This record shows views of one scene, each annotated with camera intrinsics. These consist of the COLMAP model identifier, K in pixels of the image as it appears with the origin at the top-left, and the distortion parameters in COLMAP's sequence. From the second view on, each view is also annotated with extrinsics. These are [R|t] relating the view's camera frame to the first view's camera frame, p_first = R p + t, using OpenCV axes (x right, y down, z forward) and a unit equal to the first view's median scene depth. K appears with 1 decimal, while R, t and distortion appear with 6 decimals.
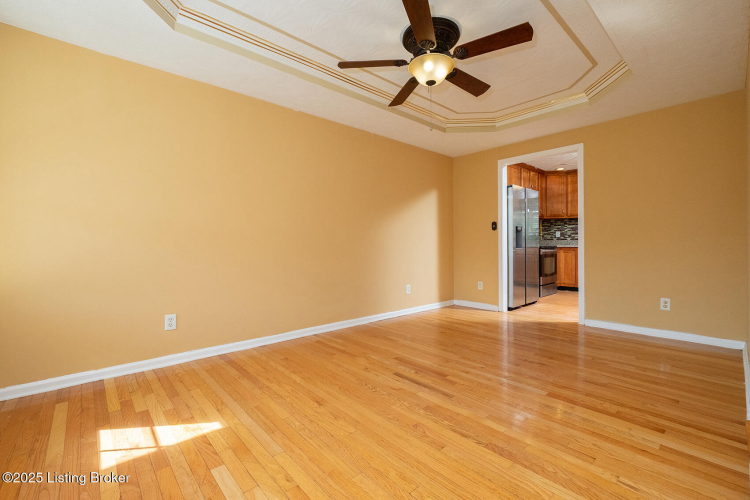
lens RADIAL K [[329.6, 0, 377.5], [0, 329.6, 247.2], [0, 0, 1]] dist [-0.002692, -0.000385]
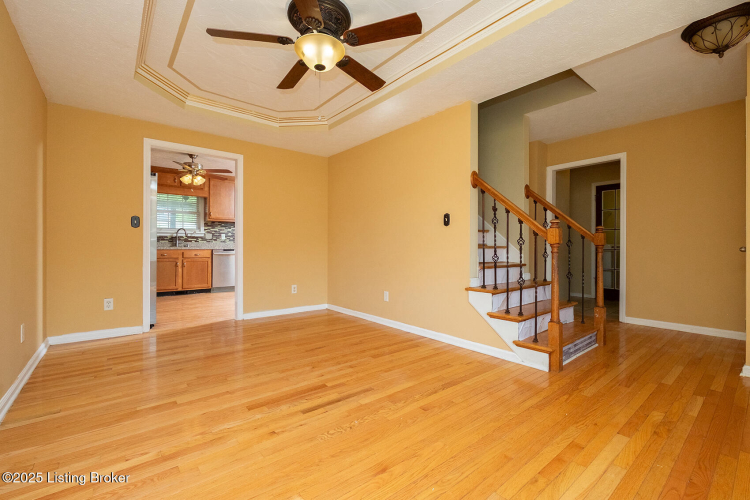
lens RADIAL K [[329.6, 0, 374.8], [0, 329.6, 245.9], [0, 0, 1]] dist [-0.002692, -0.000385]
pose [[0.051847, 0.002905, 0.998651, -0.727314], [0.005874, 0.999978, -0.003213, -0.006573], [-0.998638, 0.006033, 0.051829, 0.798704]]
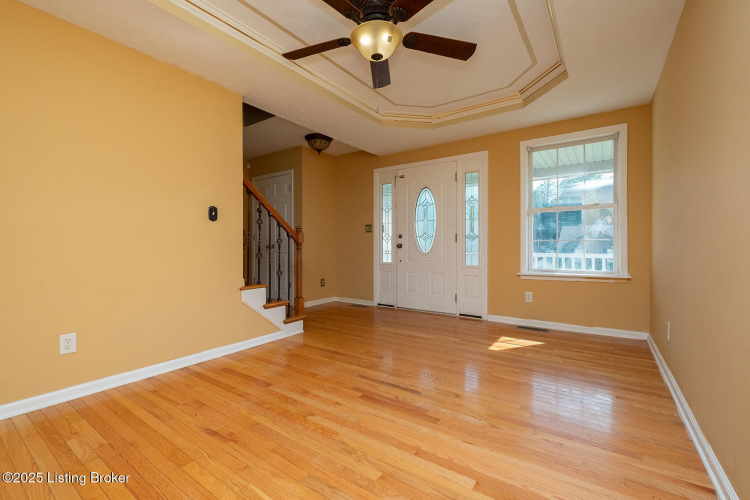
lens RADIAL K [[329.6, 0, 377.0], [0, 329.6, 248.3], [0, 0, 1]] dist [-0.002692, -0.000385]
pose [[-0.972212, 0.009324, -0.233916, 0.369096], [0.004948, 0.999802, 0.019286, -0.016337], [0.234049, 0.017593, -0.972066, 1.836130]]
